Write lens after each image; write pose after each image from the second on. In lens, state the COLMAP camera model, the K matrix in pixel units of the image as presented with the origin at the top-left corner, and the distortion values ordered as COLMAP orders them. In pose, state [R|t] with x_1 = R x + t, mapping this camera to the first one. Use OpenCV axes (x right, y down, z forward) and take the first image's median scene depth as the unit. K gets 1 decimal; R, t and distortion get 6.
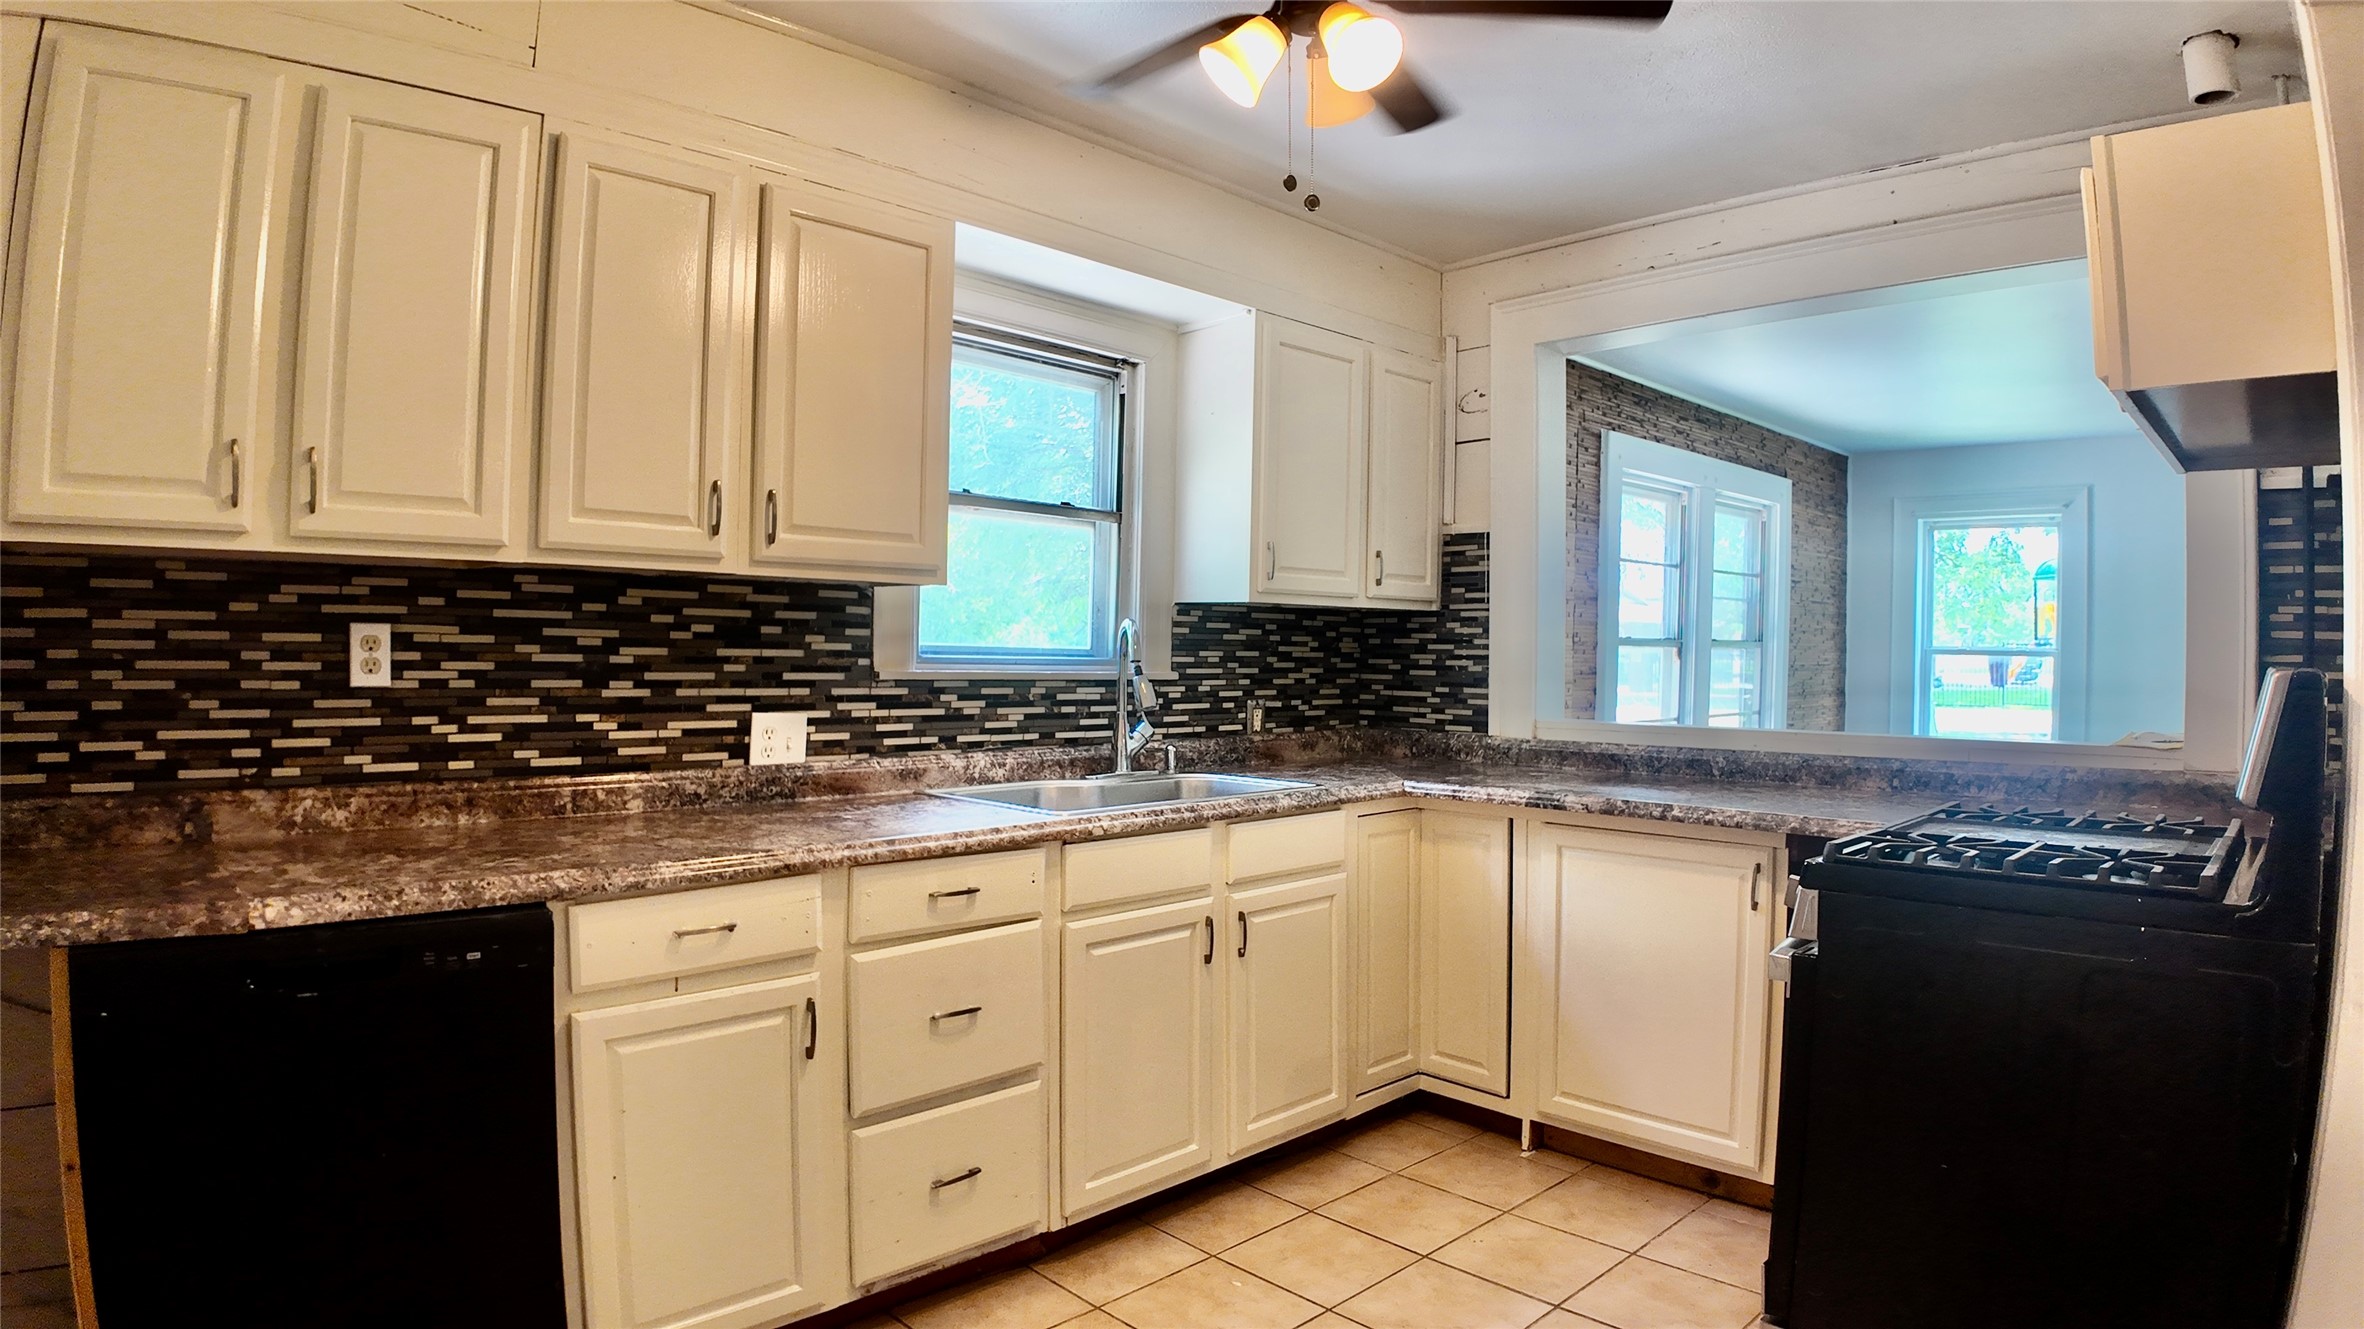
lens RADIAL K [[1284.2, 0, 1132.2], [0, 1284.2, 658.0], [0, 0, 1]] dist [-0.113709, -0.002546]
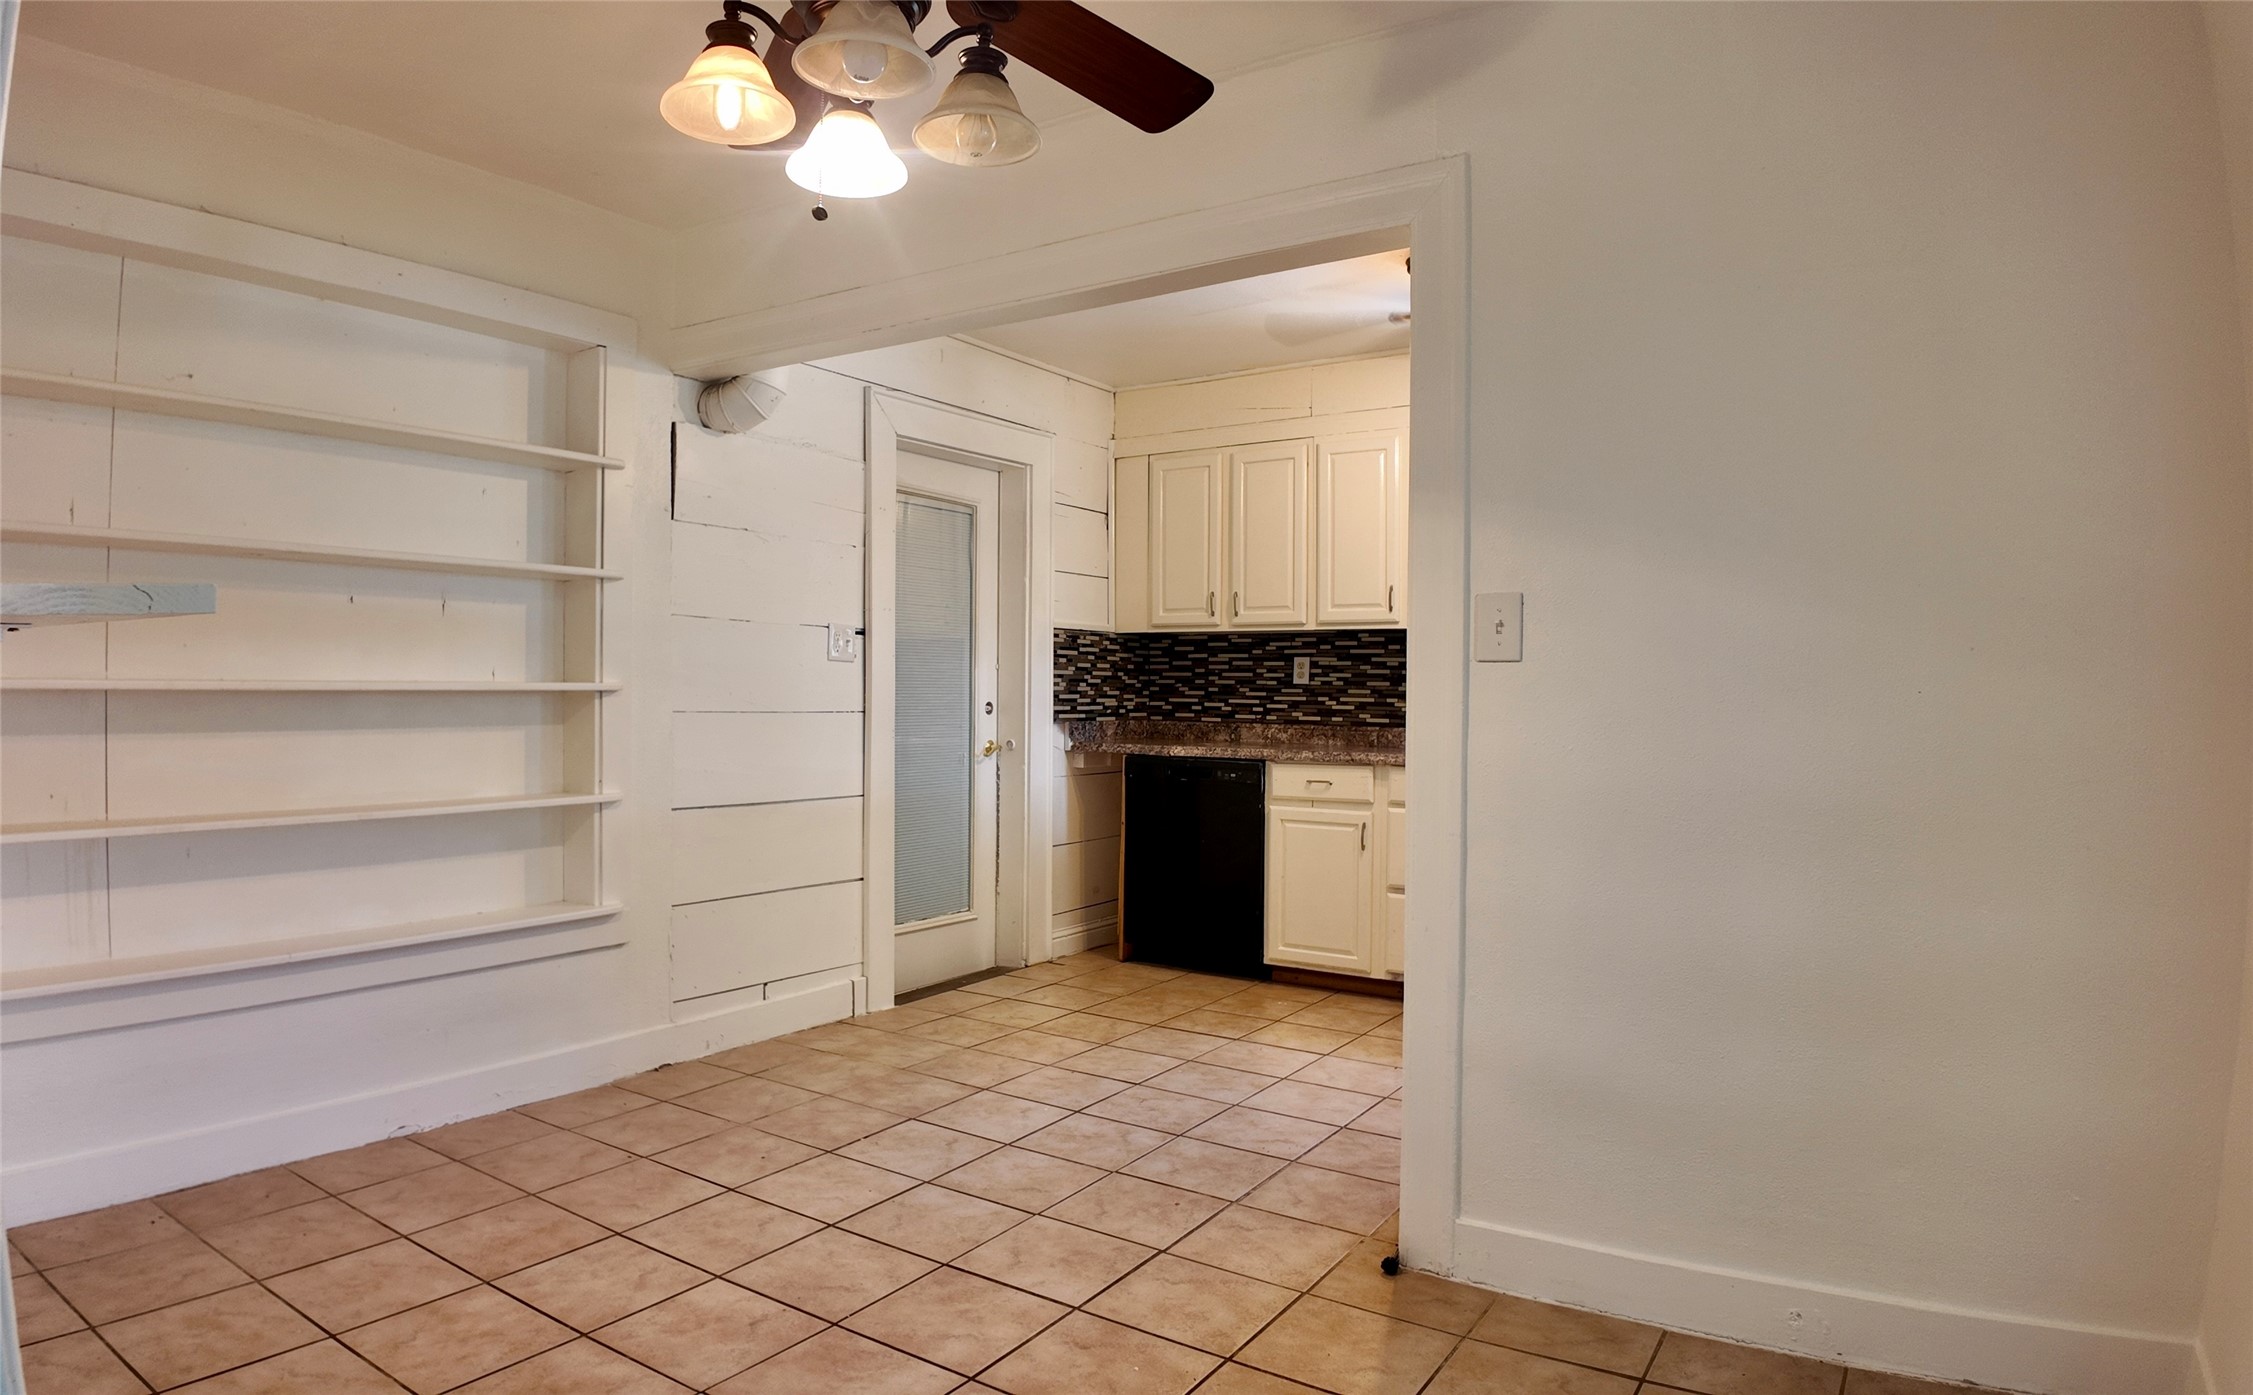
lens RADIAL K [[1310.8, 0, 1026.1], [0, 1310.8, 690.9], [0, 0, 1]] dist [0.002014, -0.000073]
pose [[0.199423, -0.004489, -0.979903, 1.446062], [-0.014282, 0.999870, -0.007487, 0.052251], [0.979809, 0.015489, 0.199333, -0.025384]]
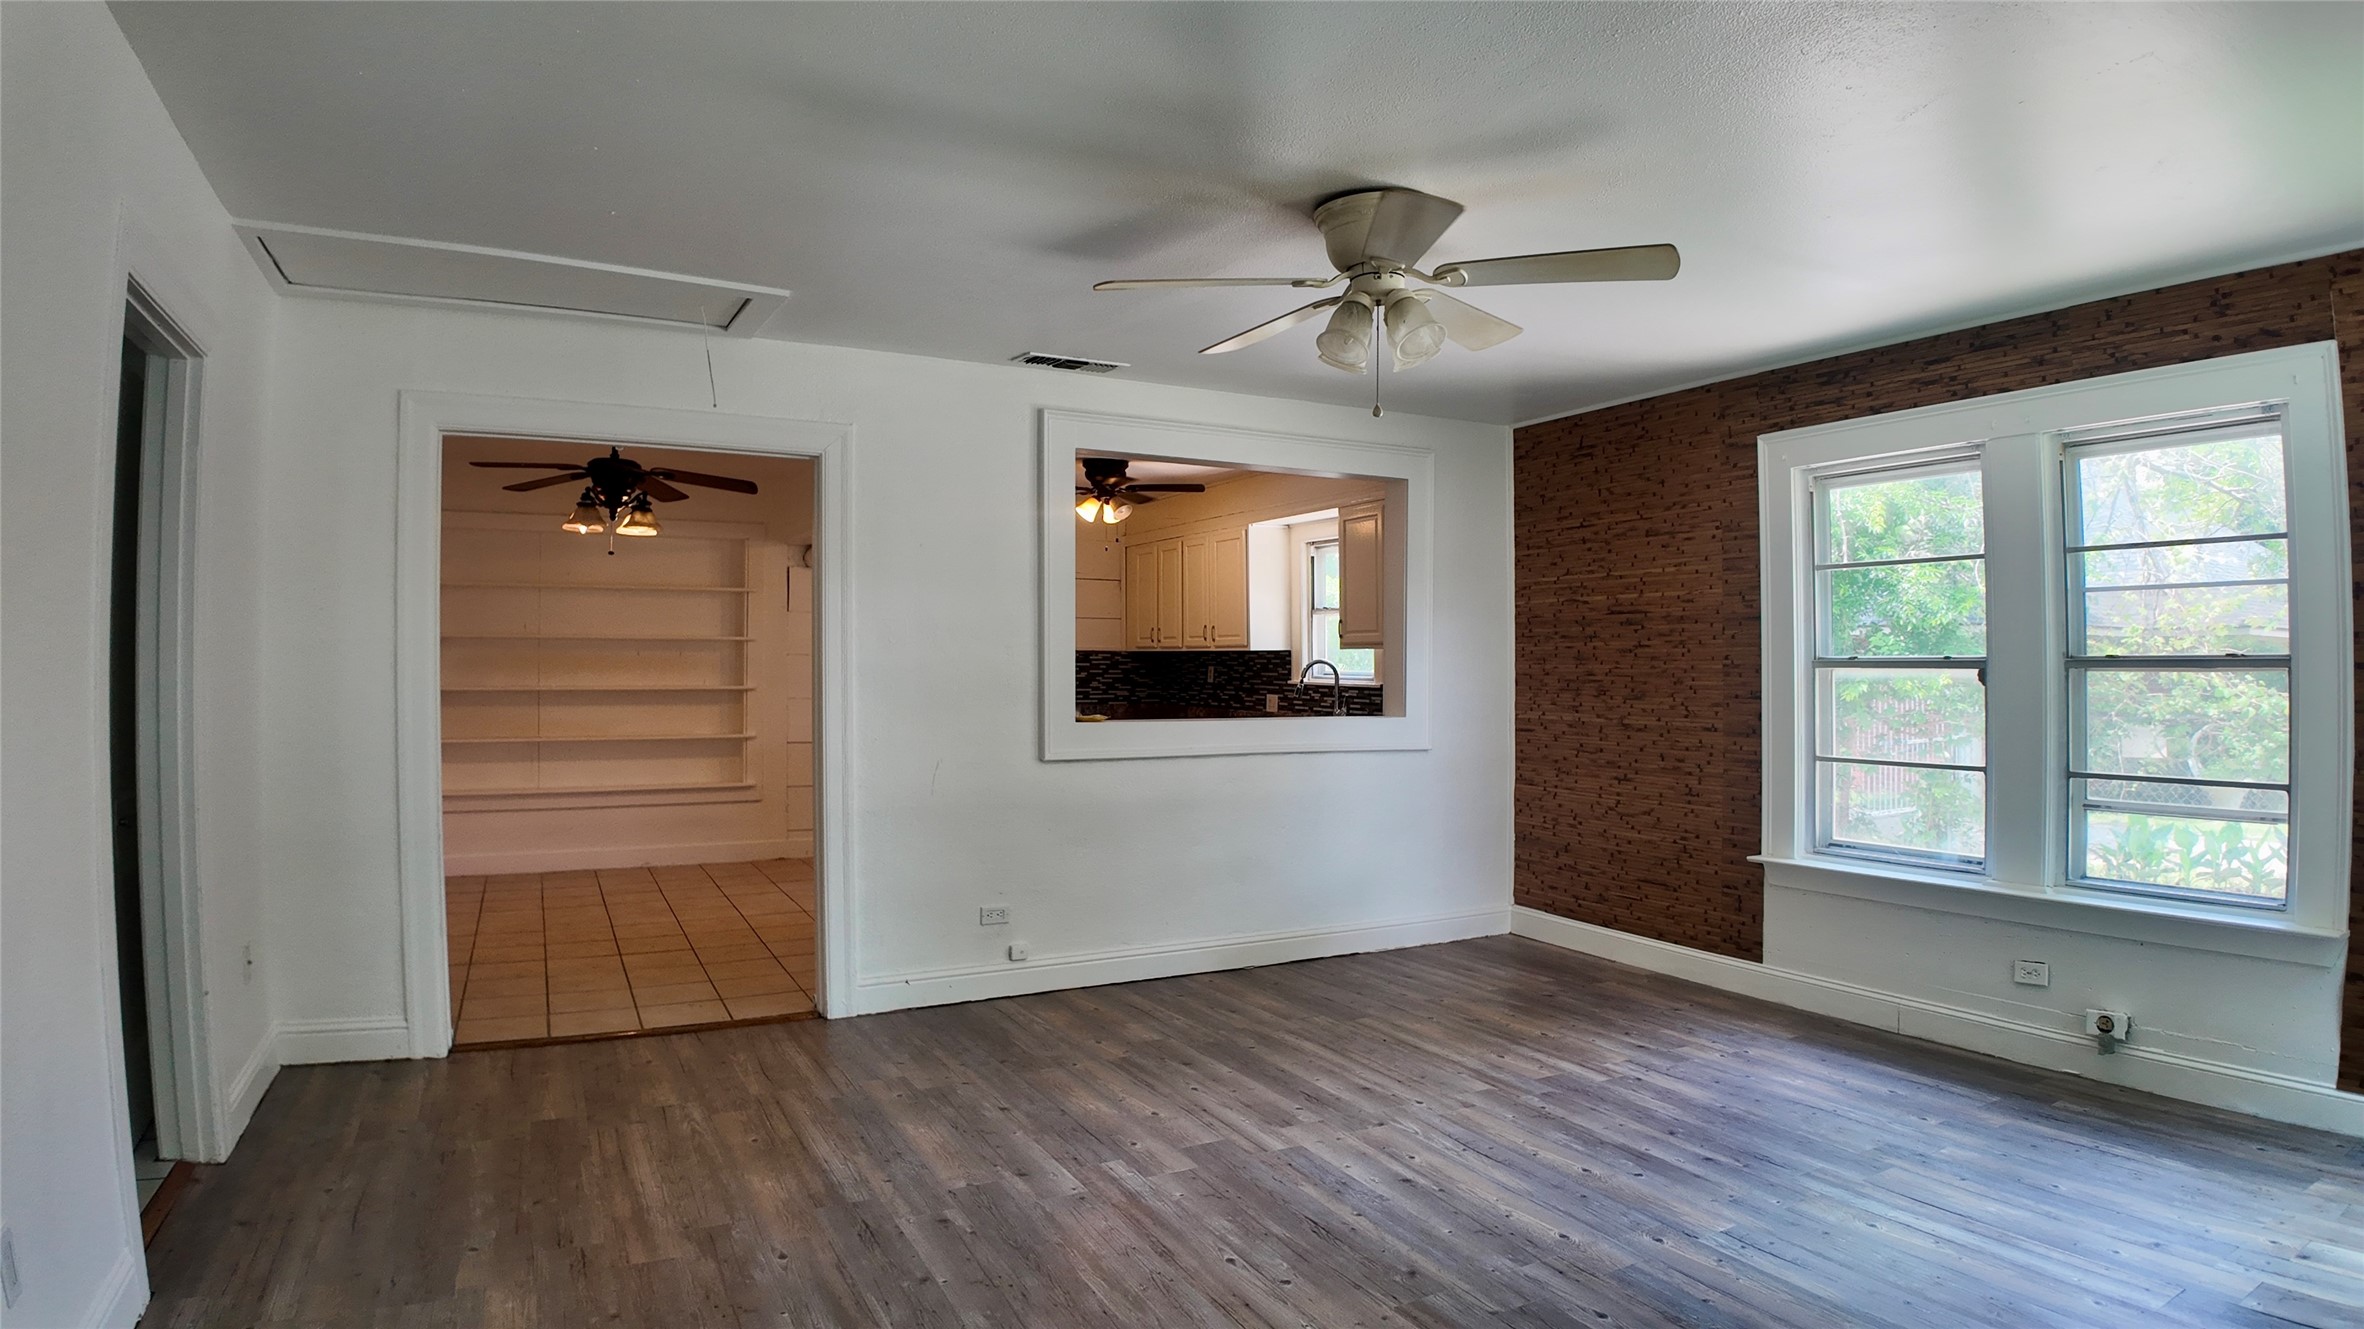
lens RADIAL K [[1303.5, 0, 1241.9], [0, 1303.5, 657.0], [0, 0, 1]] dist [-0.093889, -0.021208]
pose [[-0.247014, -0.014721, -0.968900, 2.720038], [-0.012546, 0.999849, -0.011993, -0.006546], [0.968931, 0.009194, -0.247161, 1.708272]]
